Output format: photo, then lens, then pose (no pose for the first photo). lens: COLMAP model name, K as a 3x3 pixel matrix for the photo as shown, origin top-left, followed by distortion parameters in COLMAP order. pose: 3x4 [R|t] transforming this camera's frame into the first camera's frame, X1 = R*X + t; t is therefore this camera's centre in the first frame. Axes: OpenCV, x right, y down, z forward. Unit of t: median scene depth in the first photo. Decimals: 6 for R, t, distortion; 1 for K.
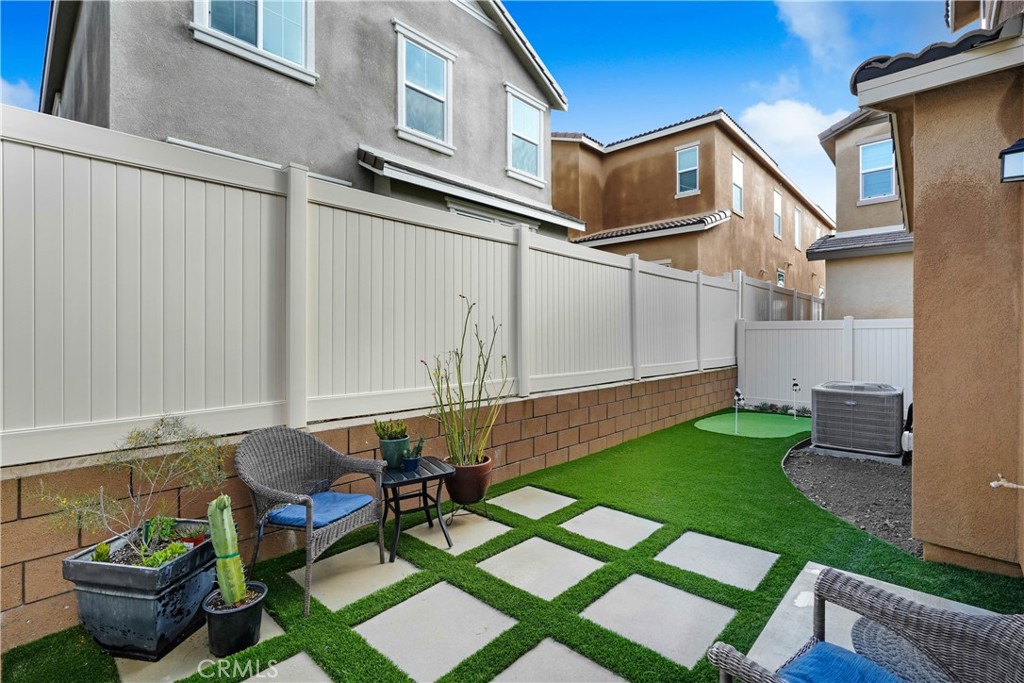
lens RADIAL K [[460.6, 0, 505.9], [0, 460.6, 341.2], [0, 0, 1]] dist [-0.004244, 0.000337]
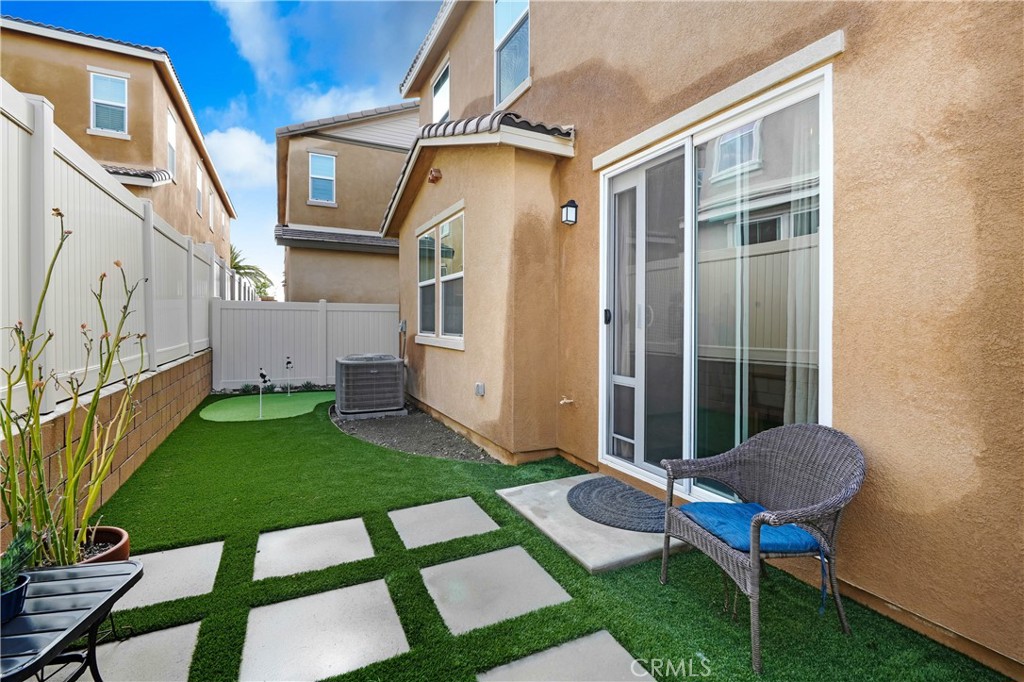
lens RADIAL K [[460.6, 0, 496.3], [0, 460.6, 326.1], [0, 0, 1]] dist [-0.004244, 0.000337]
pose [[0.359050, -0.000682, 0.933318, -0.251872], [-0.001270, 0.999998, 0.001220, 0.014028], [-0.933318, -0.001623, 0.359048, 0.268020]]
